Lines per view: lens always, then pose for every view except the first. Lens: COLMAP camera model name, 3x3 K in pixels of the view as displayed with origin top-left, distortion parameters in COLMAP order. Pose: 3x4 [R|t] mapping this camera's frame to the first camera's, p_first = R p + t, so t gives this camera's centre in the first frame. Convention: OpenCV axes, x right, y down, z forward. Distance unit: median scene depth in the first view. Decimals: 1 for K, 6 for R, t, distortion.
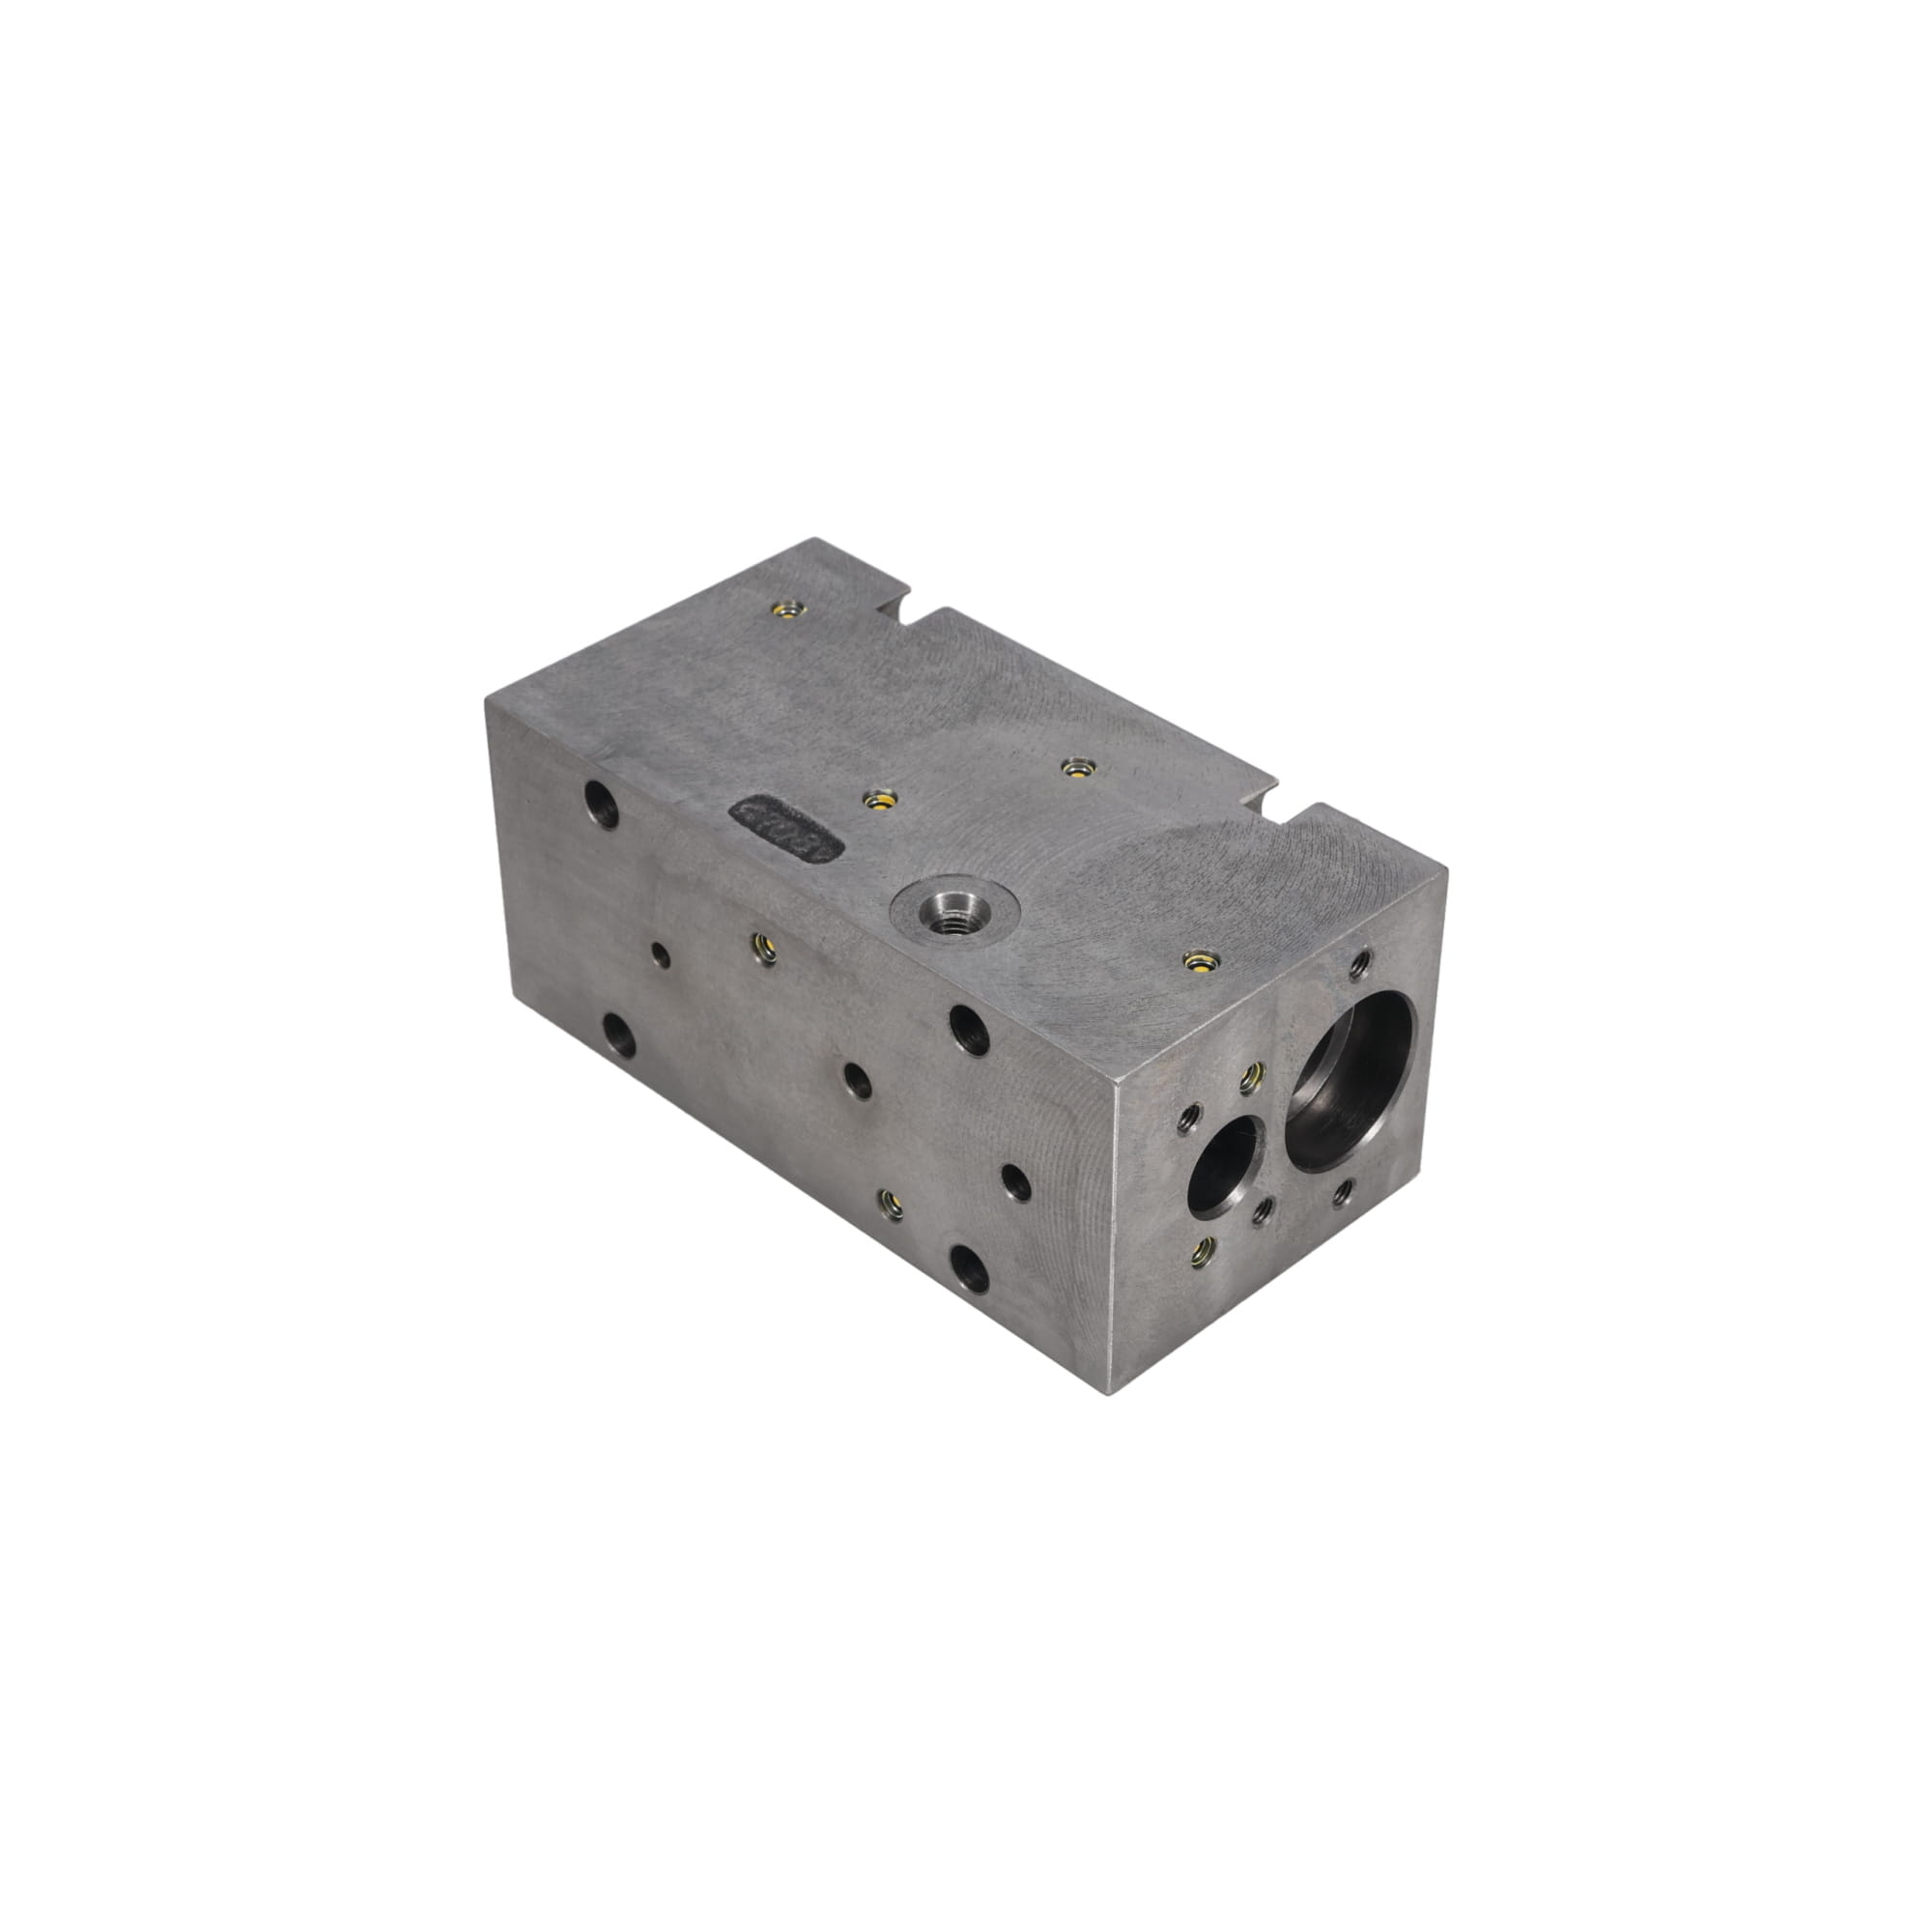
lens RADIAL K [[3646.5, 0, 966.0], [0, 3646.5, 966.0], [0, 0, 1]] dist [0.008133, 0.044752]
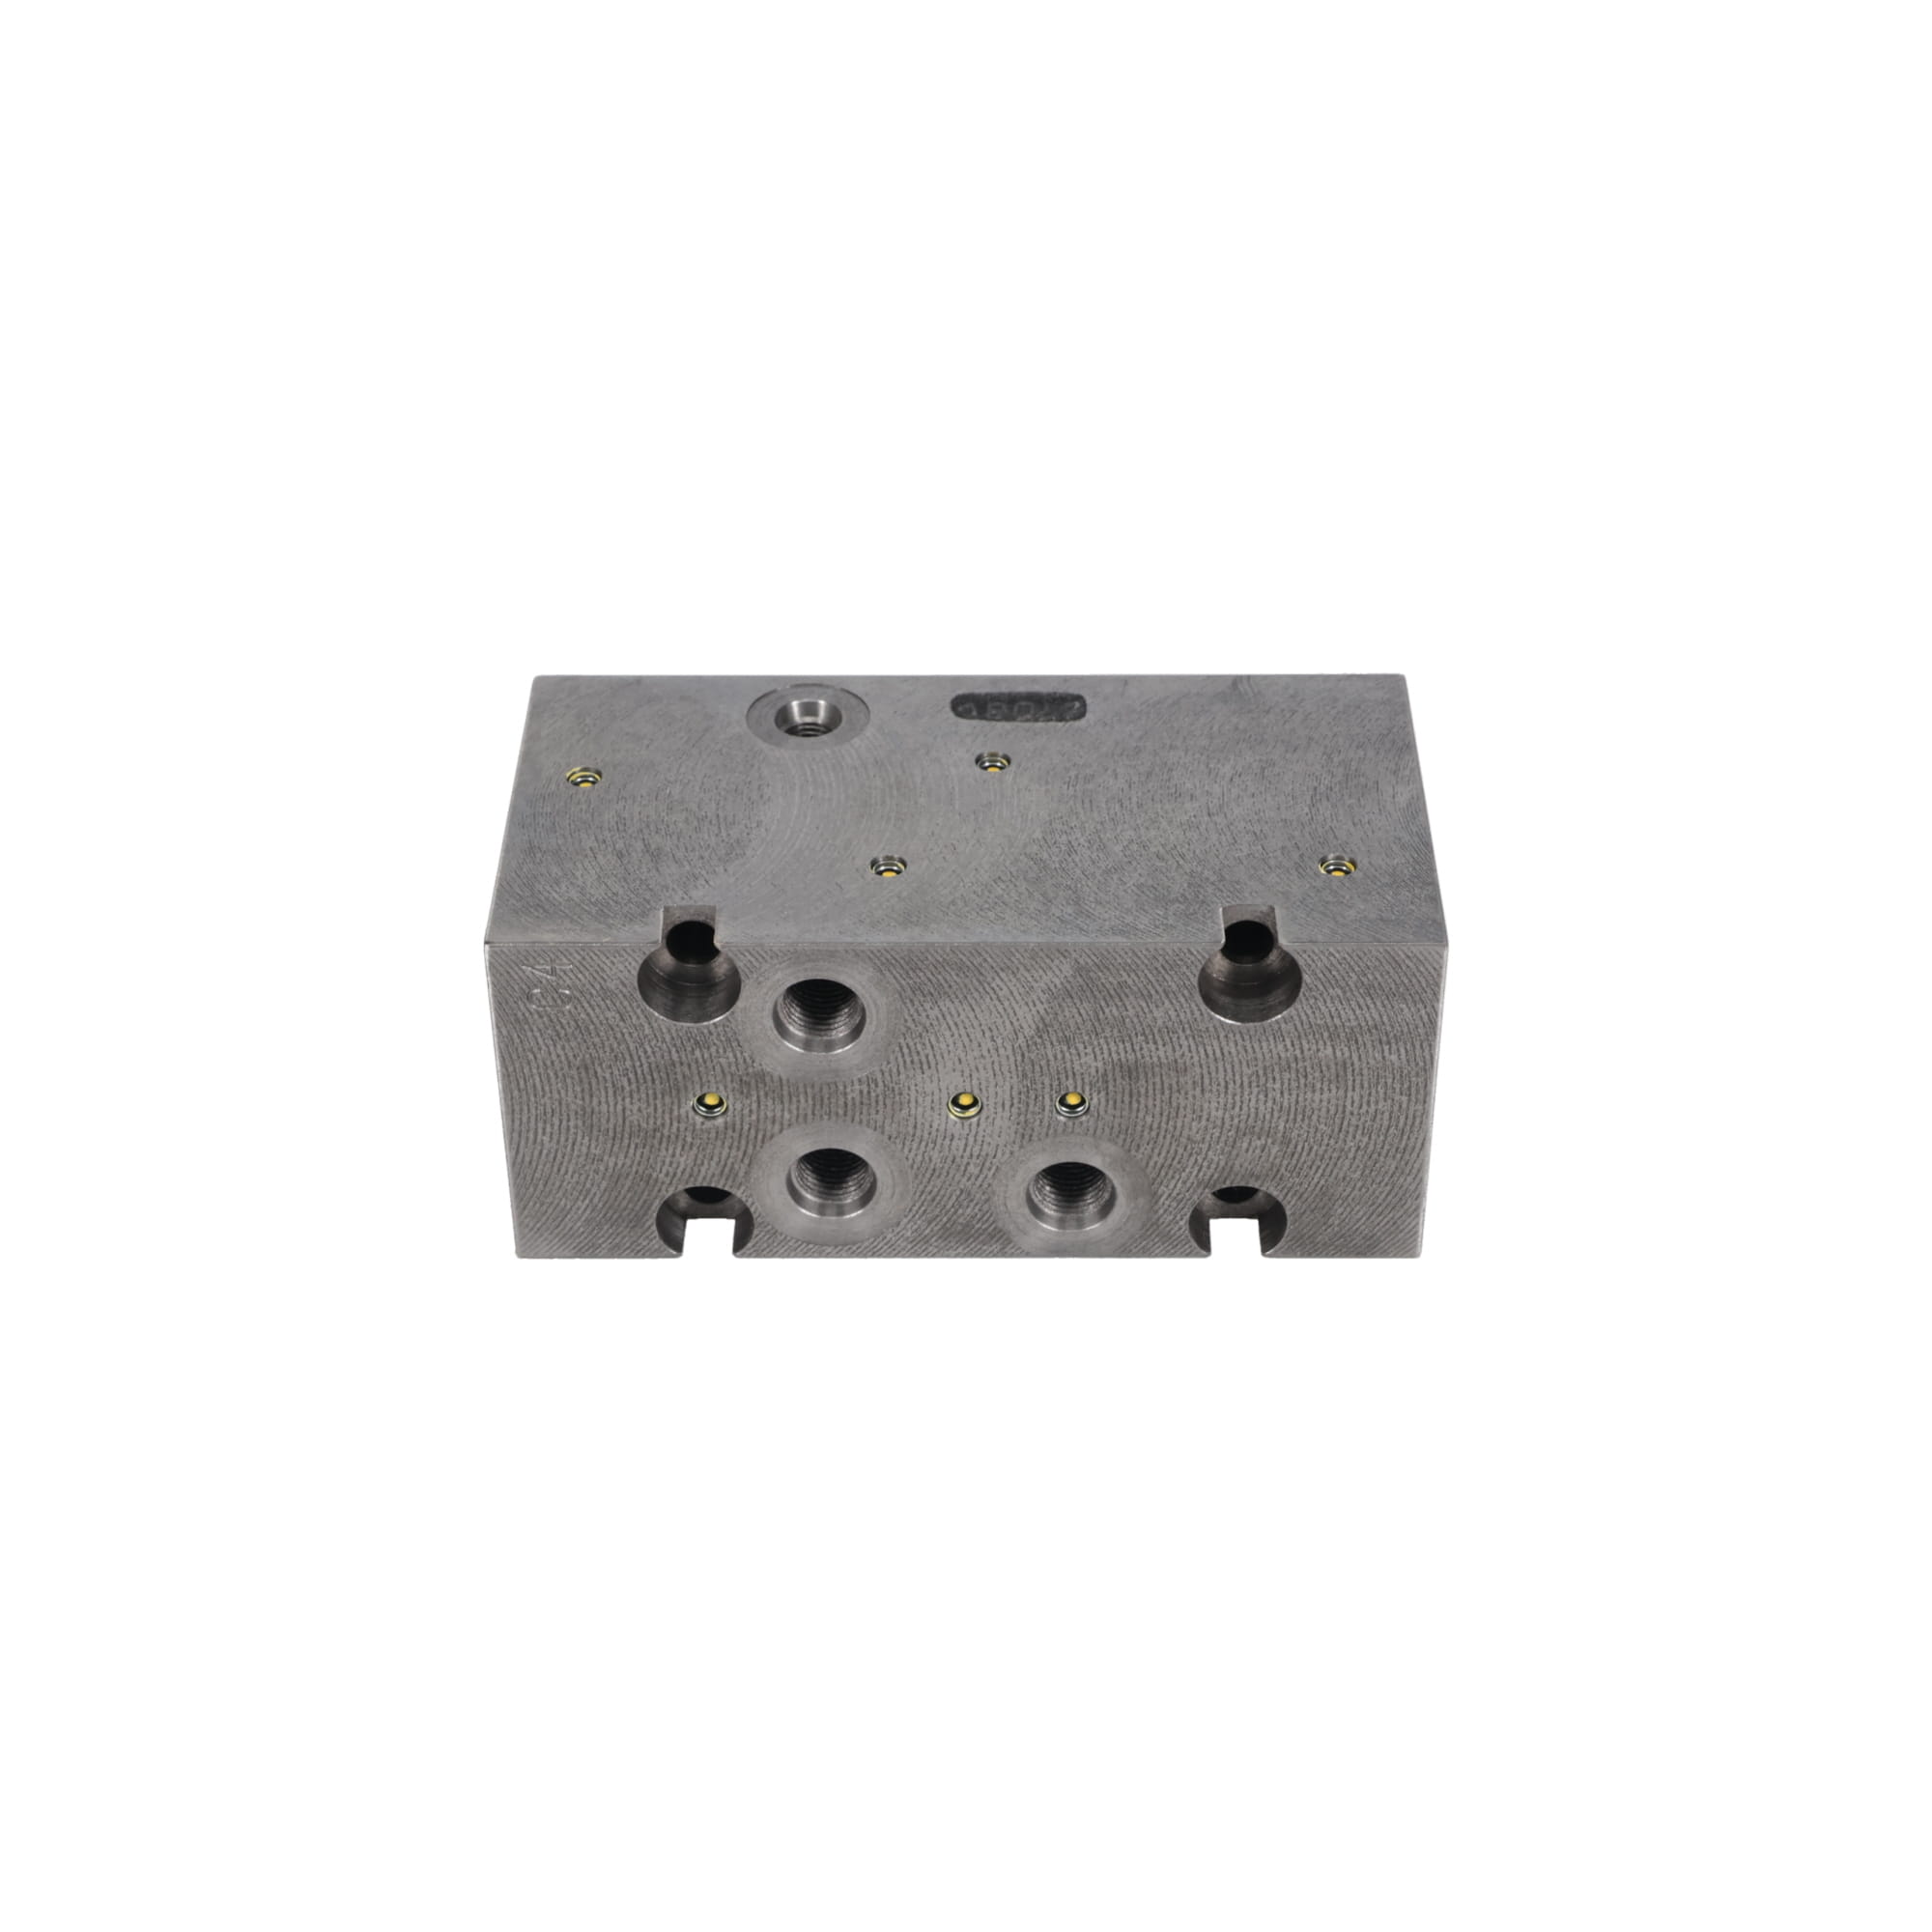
lens RADIAL K [[3801.6, 0, 966.0], [0, 3801.6, 966.0], [0, 0, 1]] dist [-0.000920, 0.021883]
pose [[-0.710442, 0.426227, -0.560003, 0.592668], [-0.417194, 0.385766, 0.822881, -0.883276], [0.566764, 0.818239, -0.096245, 1.143151]]
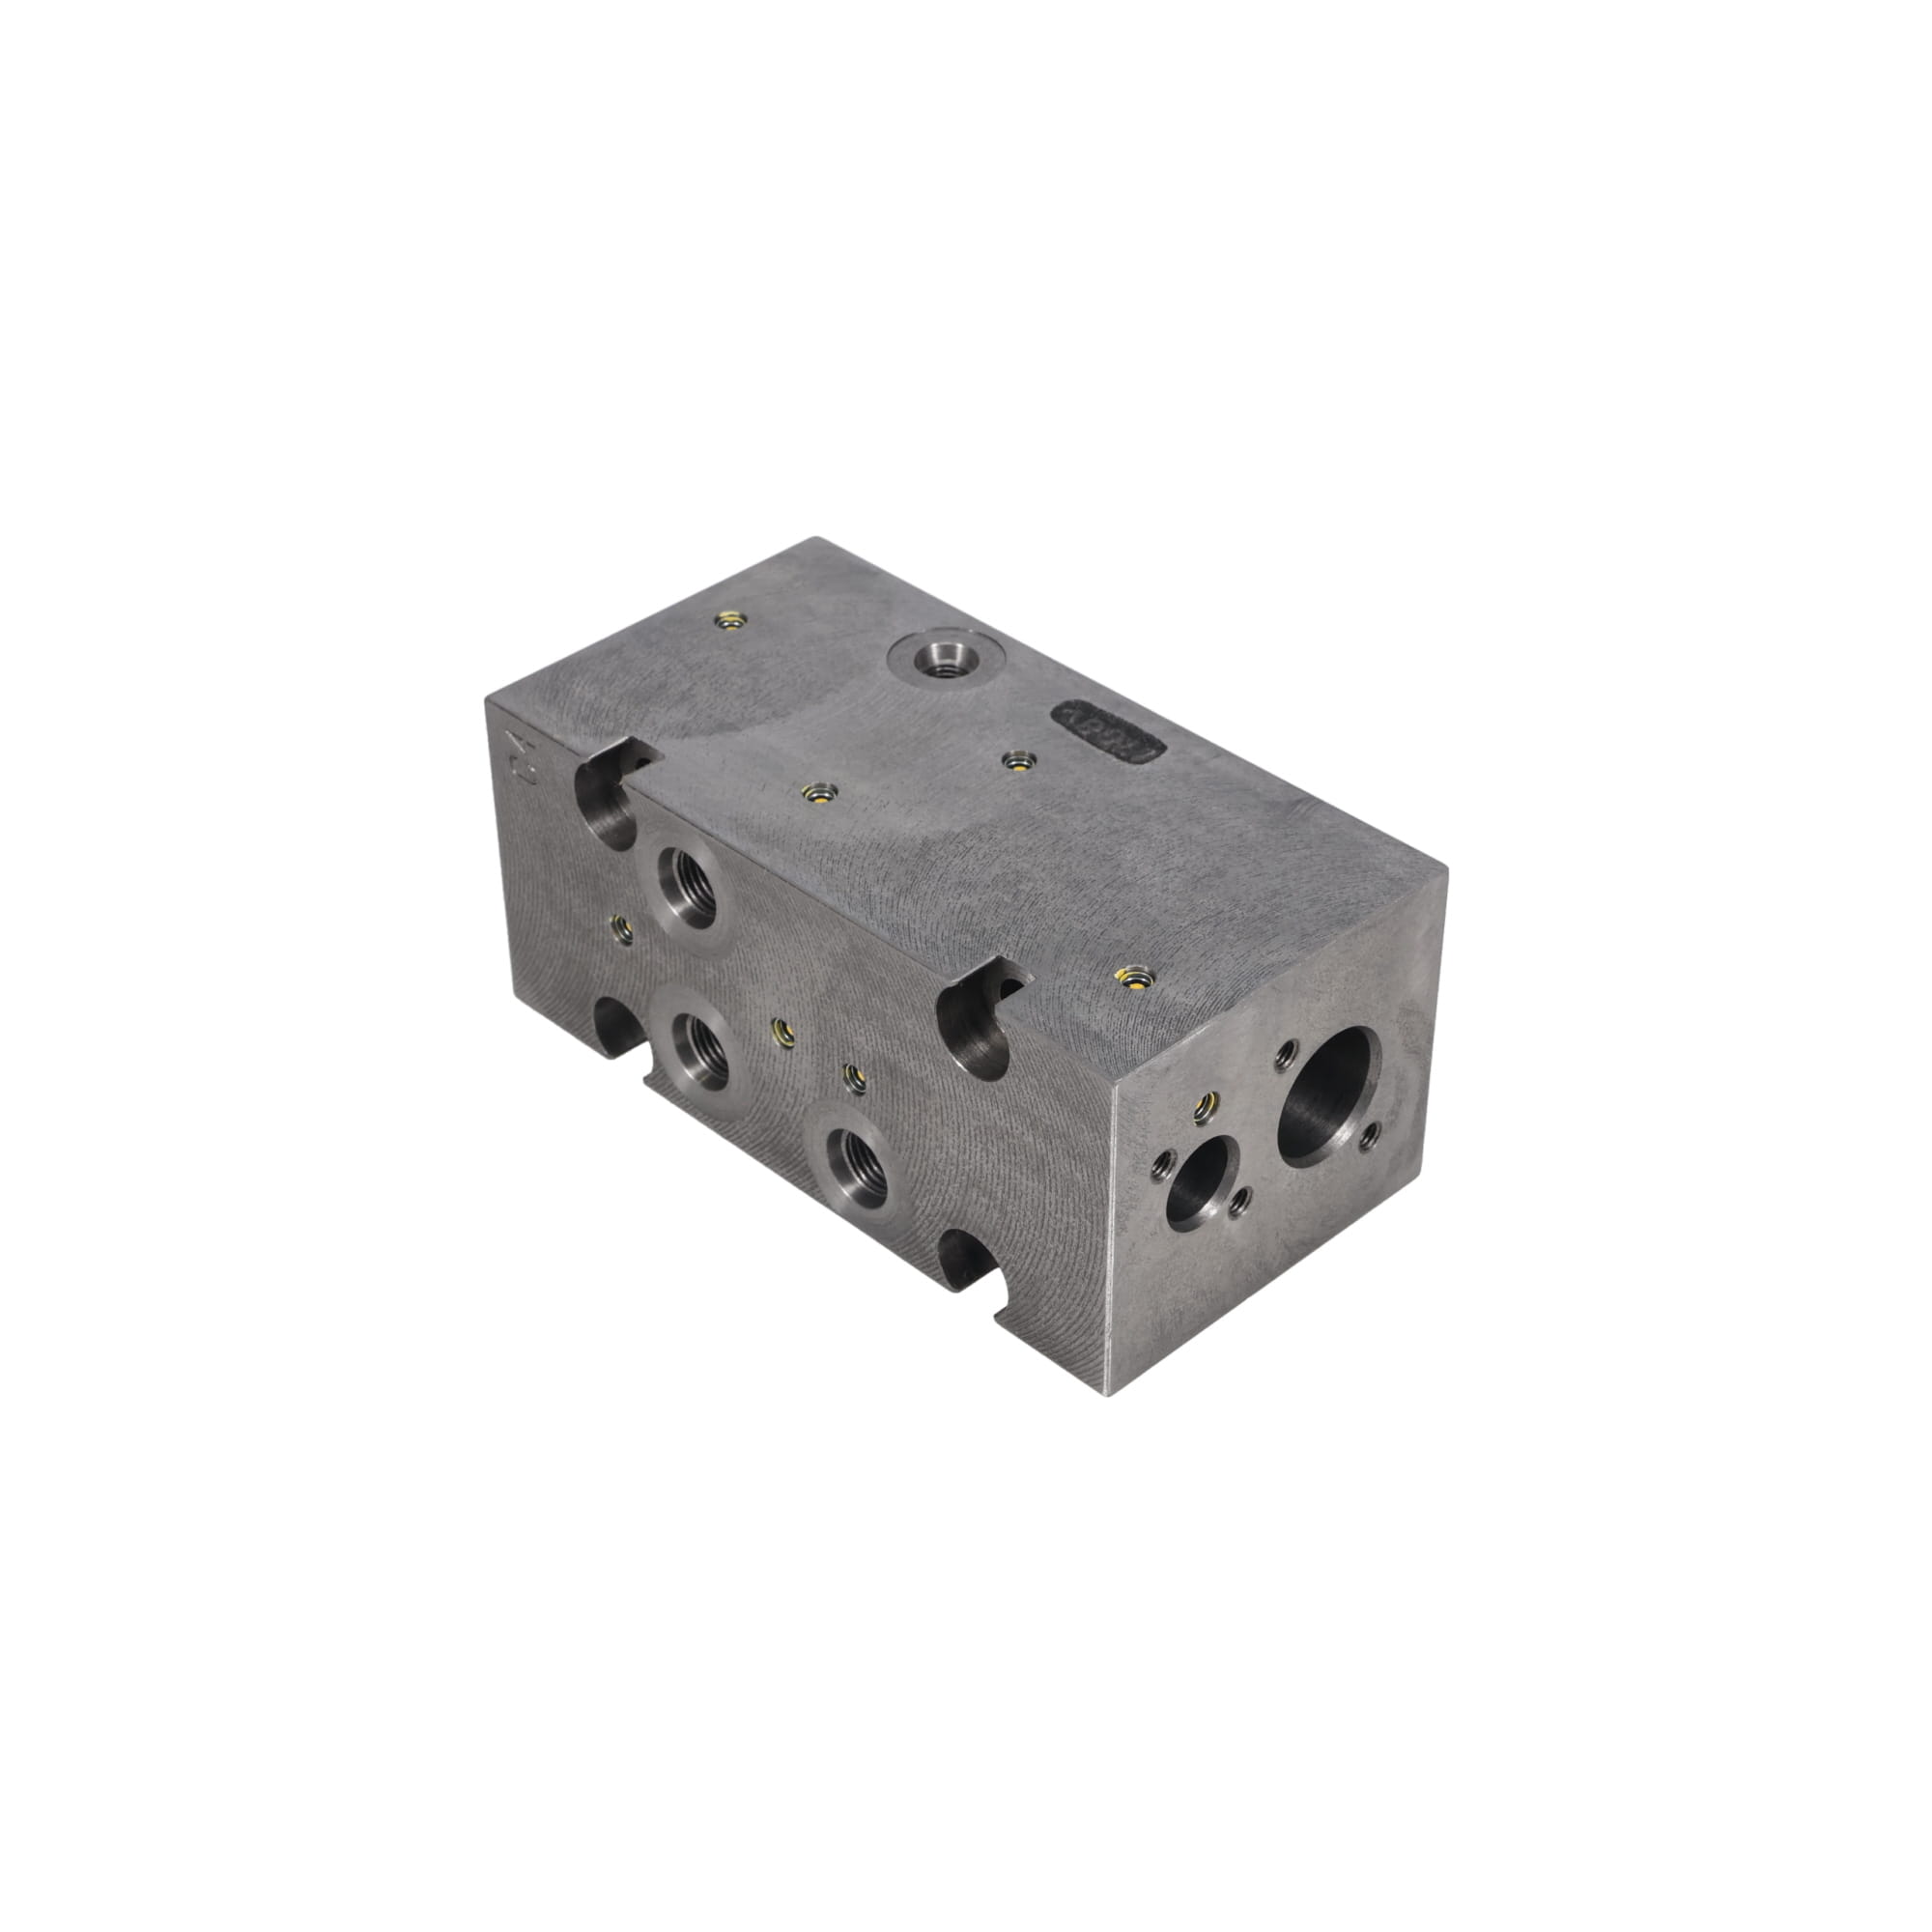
lens RADIAL K [[3646.5, 0, 966.0], [0, 3646.5, 966.0], [0, 0, 1]] dist [0.008133, 0.044752]
pose [[-0.999945, 0.005605, 0.008864, -0.017382], [0.010064, 0.274914, 0.961416, -1.005178], [0.002952, 0.961453, -0.274955, 1.334209]]
